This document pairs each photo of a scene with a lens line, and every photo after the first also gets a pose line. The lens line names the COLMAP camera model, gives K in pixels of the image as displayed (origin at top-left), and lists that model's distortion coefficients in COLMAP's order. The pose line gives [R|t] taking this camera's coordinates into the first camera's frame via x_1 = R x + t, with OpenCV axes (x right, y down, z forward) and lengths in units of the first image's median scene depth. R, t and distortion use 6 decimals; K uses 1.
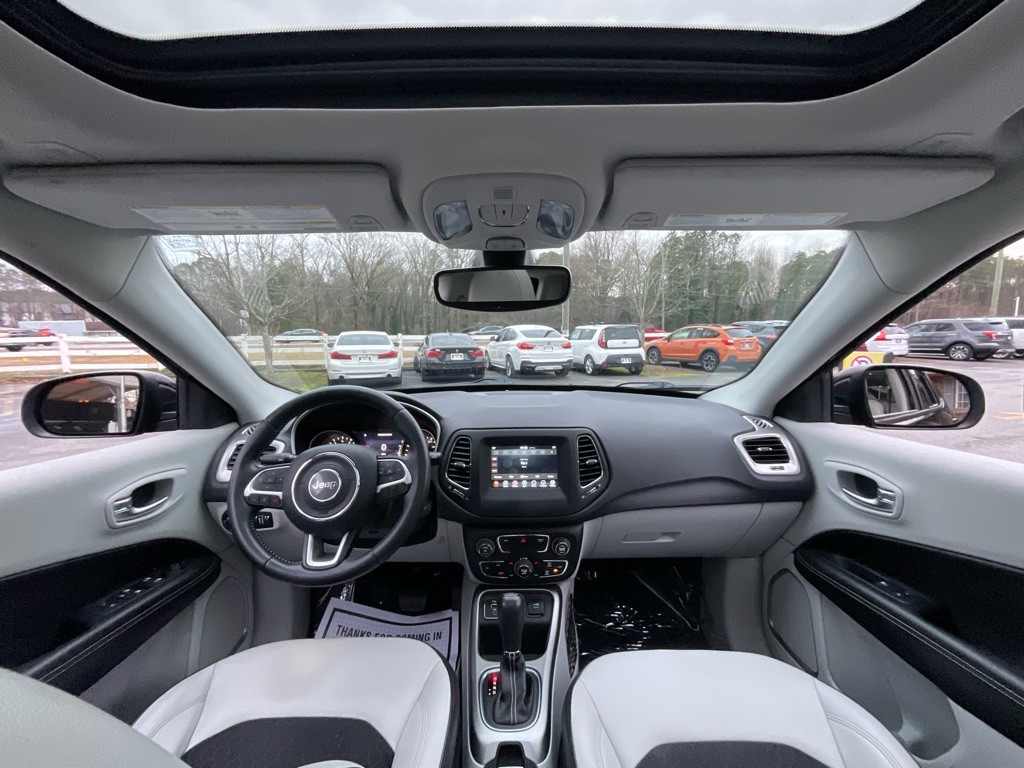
lens RADIAL K [[415.4, 0, 512.0], [0, 415.4, 384.0], [0, 0, 1]] dist [0.000065, 0.000343]
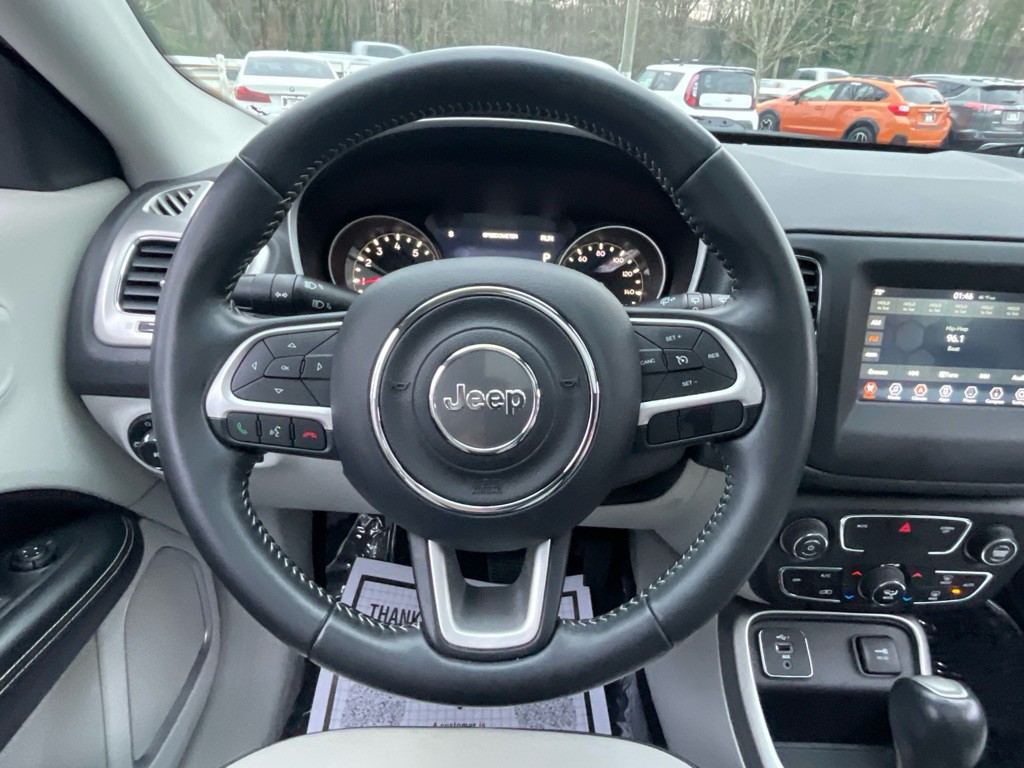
lens RADIAL K [[620.9, 0, 513.3], [0, 620.9, 381.9], [0, 0, 1]] dist [-0.041765, 0.032673]
pose [[0.998487, 0.053214, 0.013865, -0.354456], [-0.054799, 0.941762, 0.331784, 0.070592], [0.004598, -0.332042, 0.943254, 0.483687]]
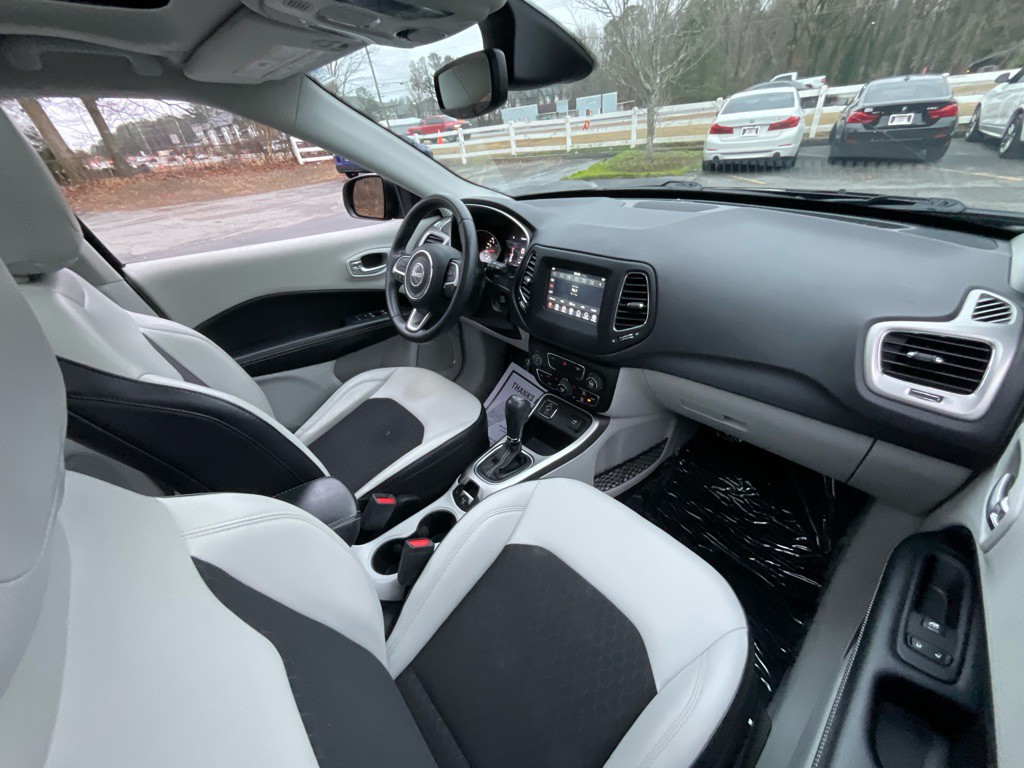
lens RADIAL K [[411.6, 0, 508.8], [0, 411.6, 385.5], [0, 0, 1]] dist [0.015861, -0.006143]
pose [[0.650432, 0.360473, -0.668579, 0.634623], [-0.002007, 0.881026, 0.473064, -0.062593], [0.759562, -0.306354, 0.573770, 0.277542]]
